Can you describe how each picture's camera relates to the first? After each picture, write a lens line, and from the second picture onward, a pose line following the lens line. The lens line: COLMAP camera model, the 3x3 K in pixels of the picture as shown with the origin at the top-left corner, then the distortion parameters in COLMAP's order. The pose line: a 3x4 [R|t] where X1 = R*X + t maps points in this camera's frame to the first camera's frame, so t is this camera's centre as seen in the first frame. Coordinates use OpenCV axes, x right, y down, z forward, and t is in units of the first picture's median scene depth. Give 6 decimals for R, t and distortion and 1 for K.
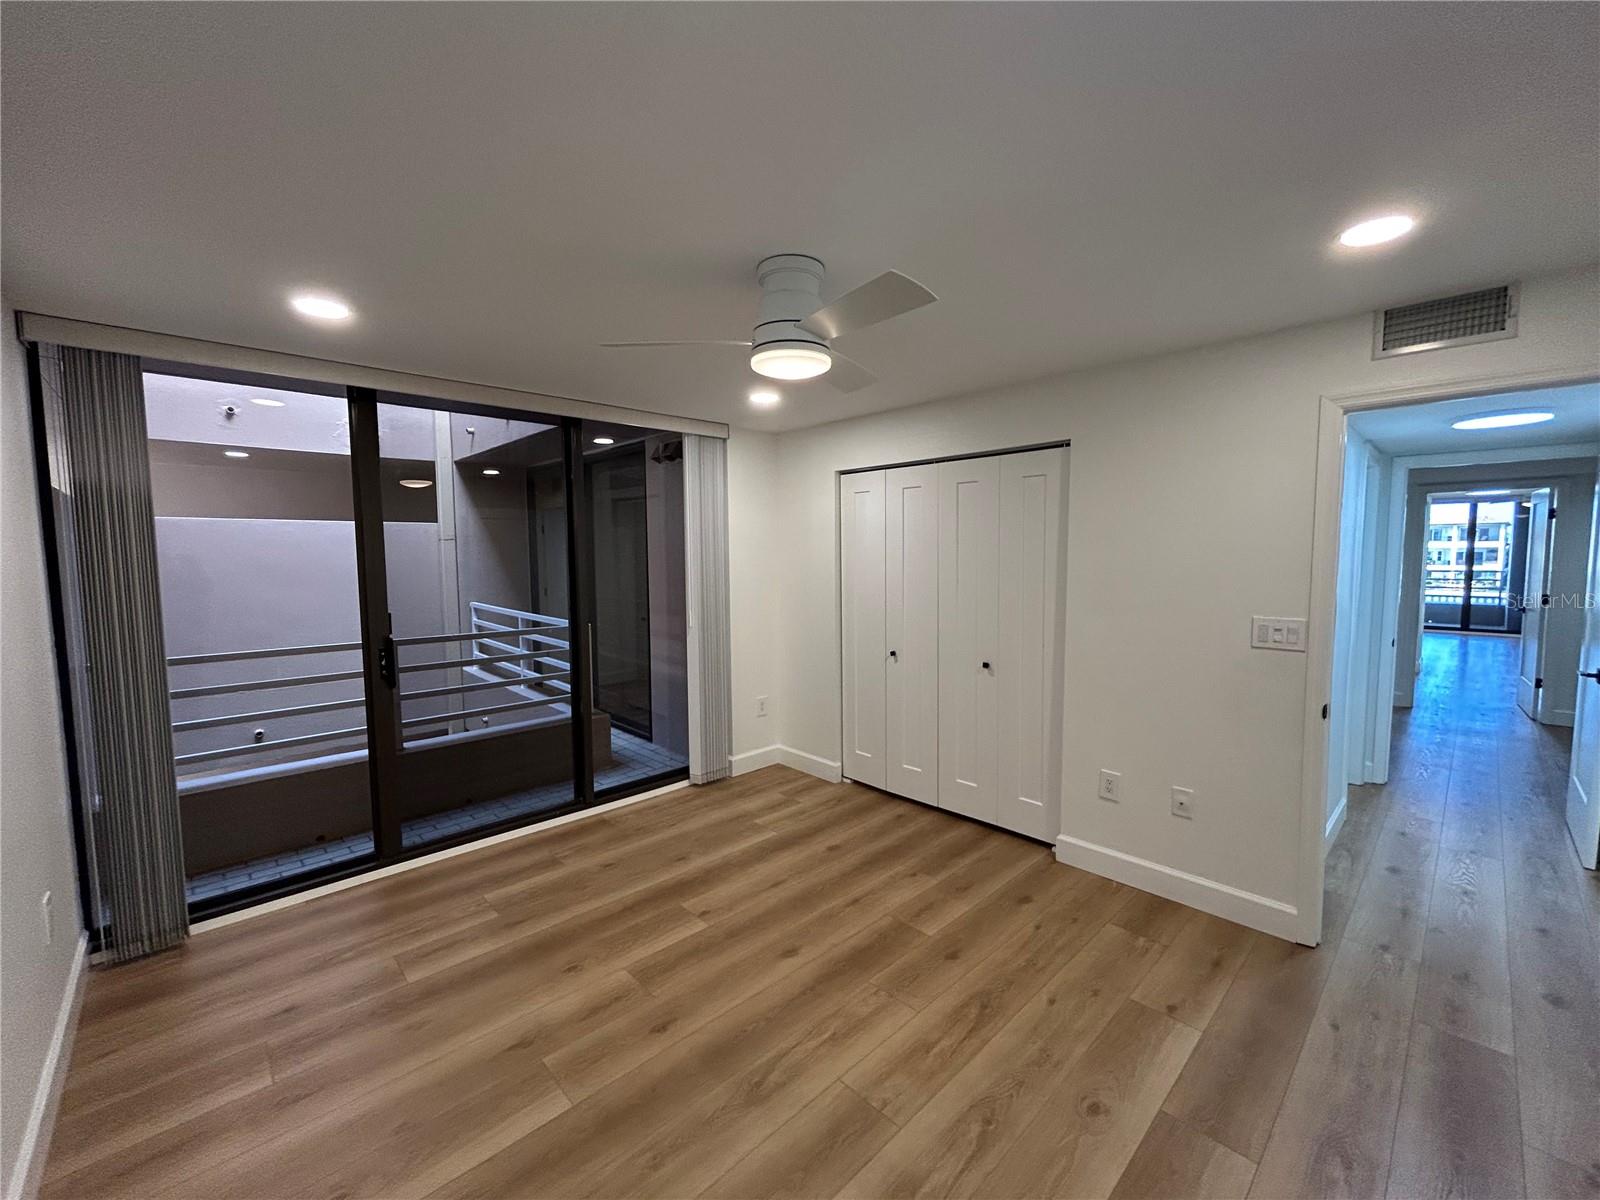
lens RADIAL K [[644.7, 0, 800.0], [0, 644.7, 600.0], [0, 0, 1]] dist [0.002153, 0.000305]
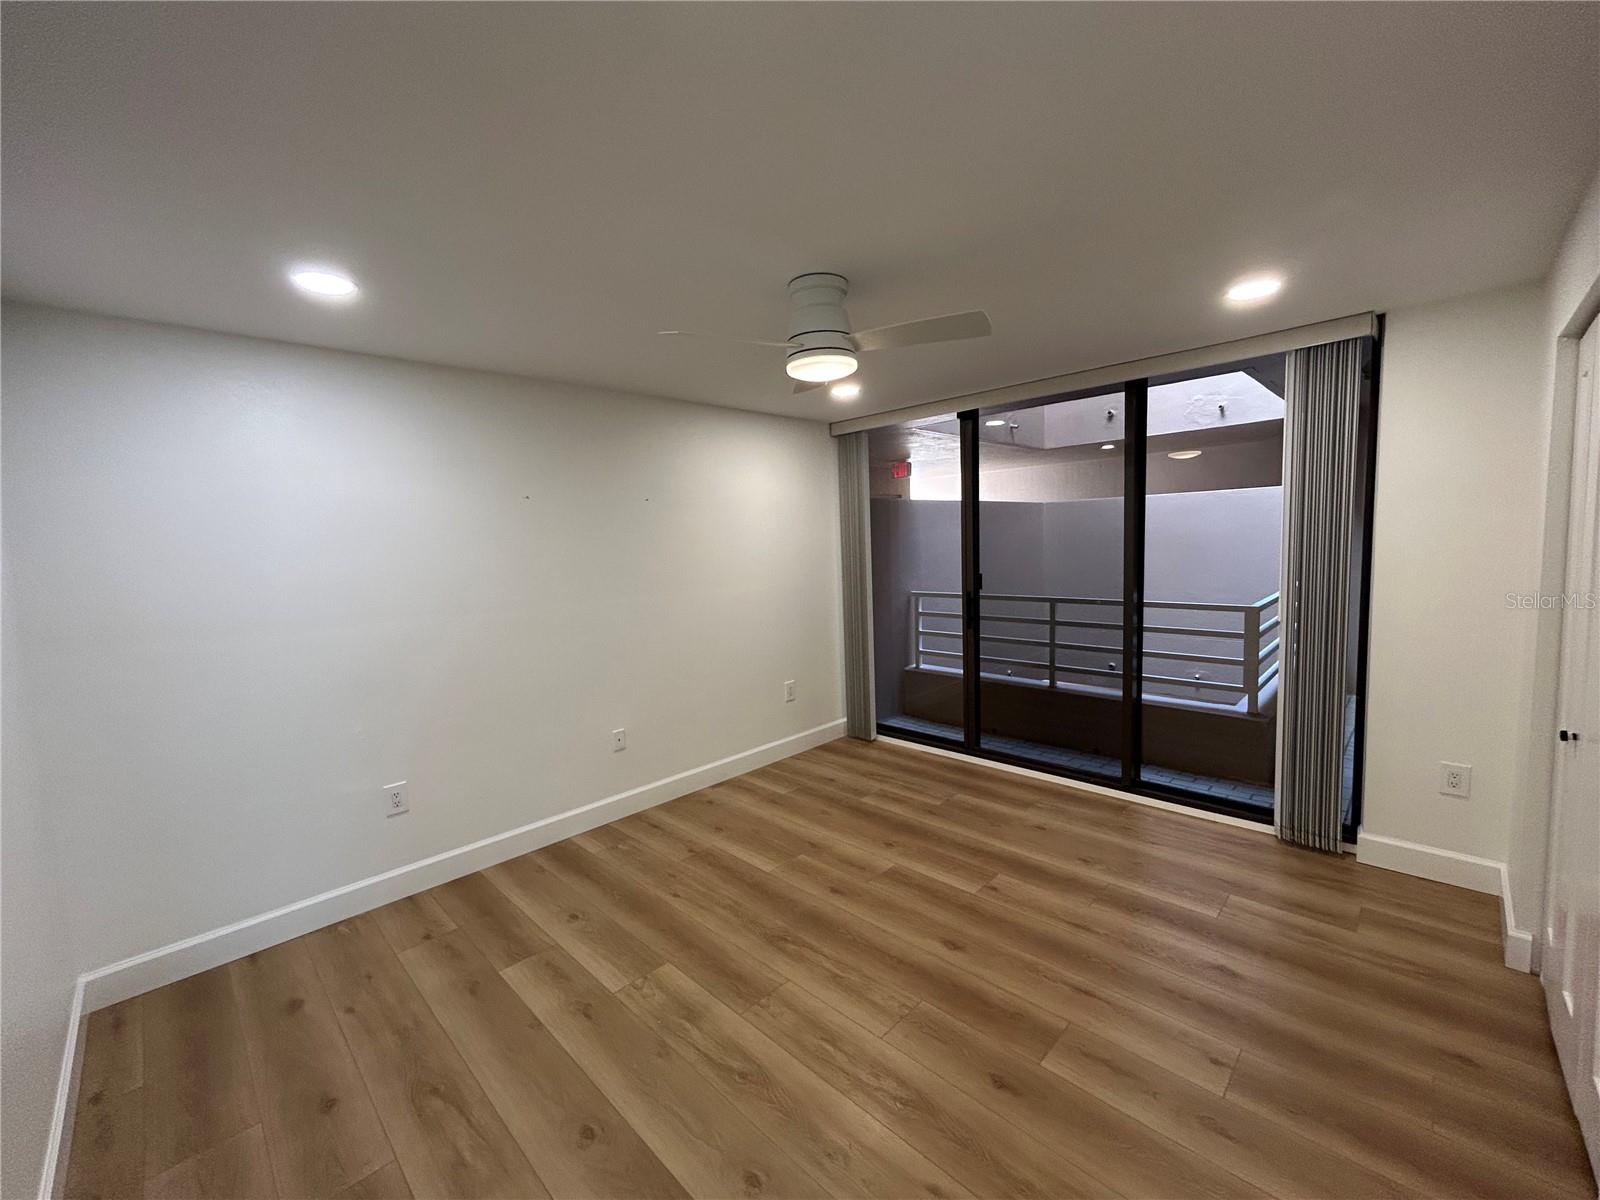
lens RADIAL K [[644.0, 0, 798.5], [0, 644.0, 604.8], [0, 0, 1]] dist [0.002272, 0.000544]
pose [[0.031910, 0.102207, -0.994251, 0.807435], [-0.035350, 0.994251, 0.101073, -0.047012], [0.998865, 0.031921, 0.035339, 0.654191]]
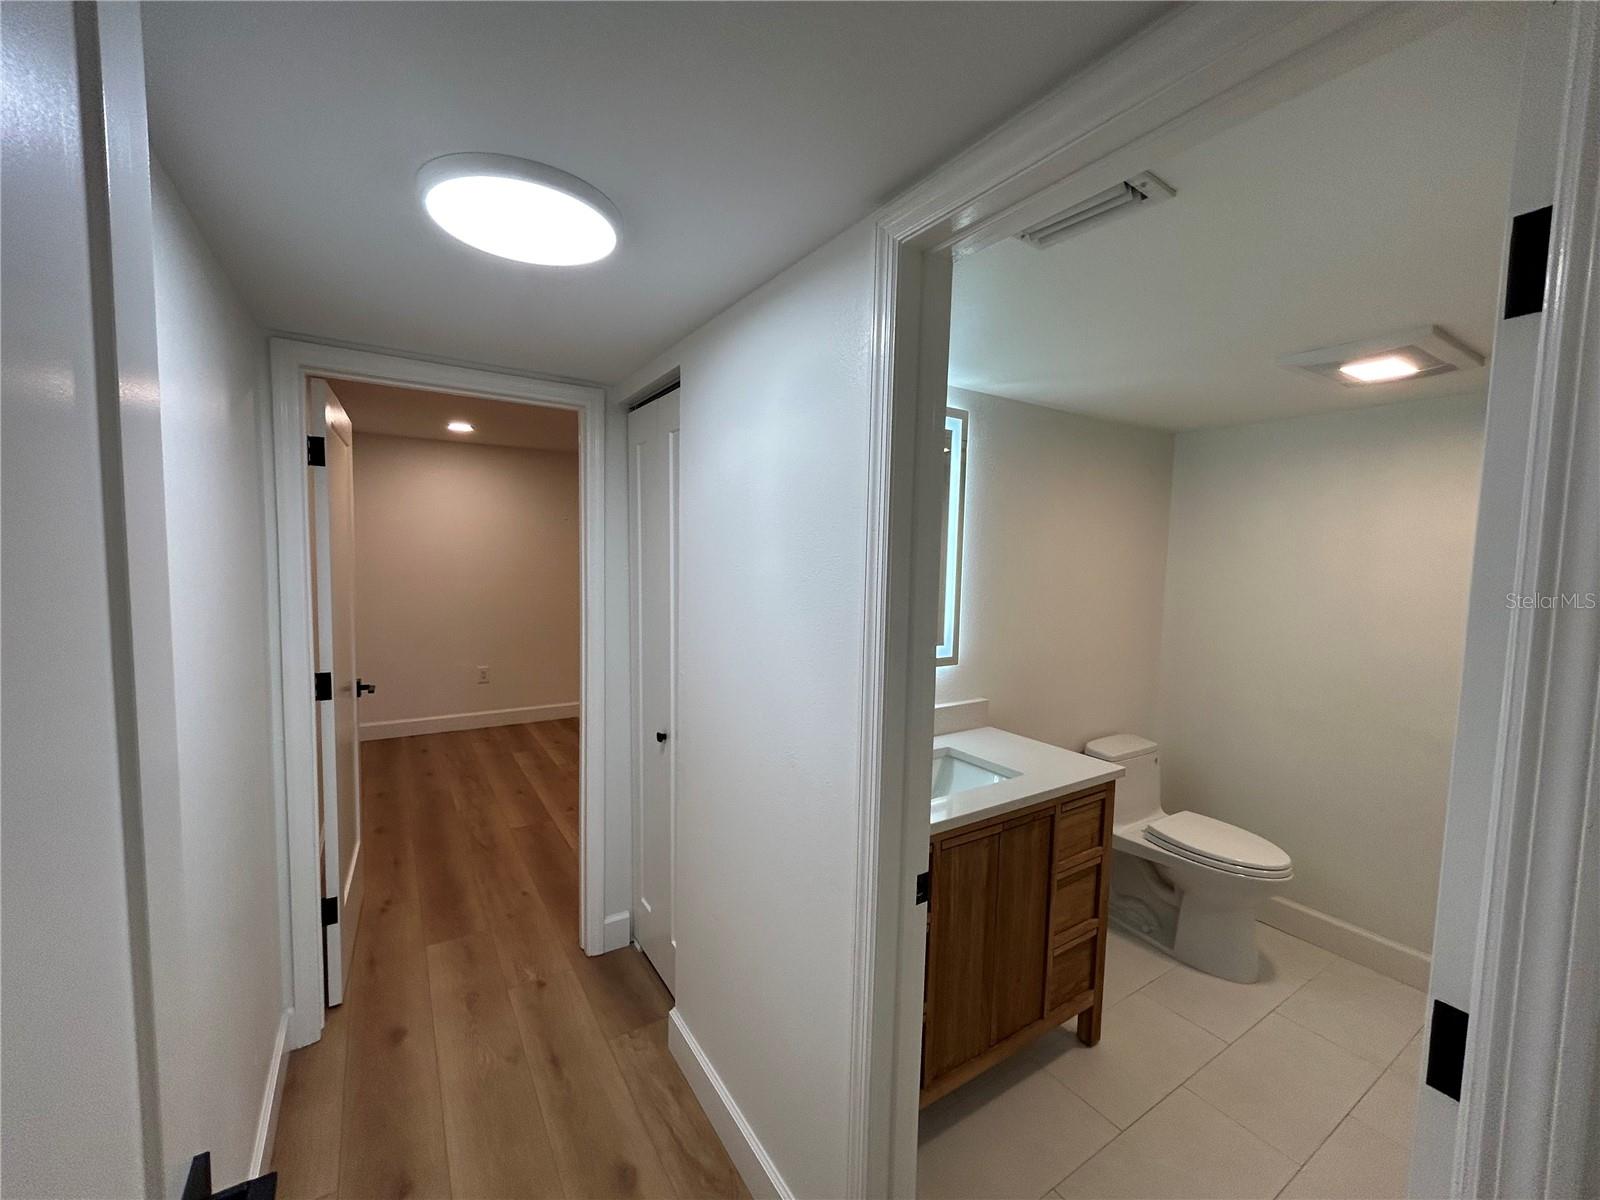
lens RADIAL K [[646.6, 0, 800.0], [0, 646.6, 600.0], [0, 0, 1]] dist [-0.015132, 0.000047]
pose [[-0.184550, 0.075484, -0.979920, 1.486941], [-0.088655, 0.991703, 0.093088, -0.101292], [0.978816, 0.104054, -0.176327, 1.292386]]
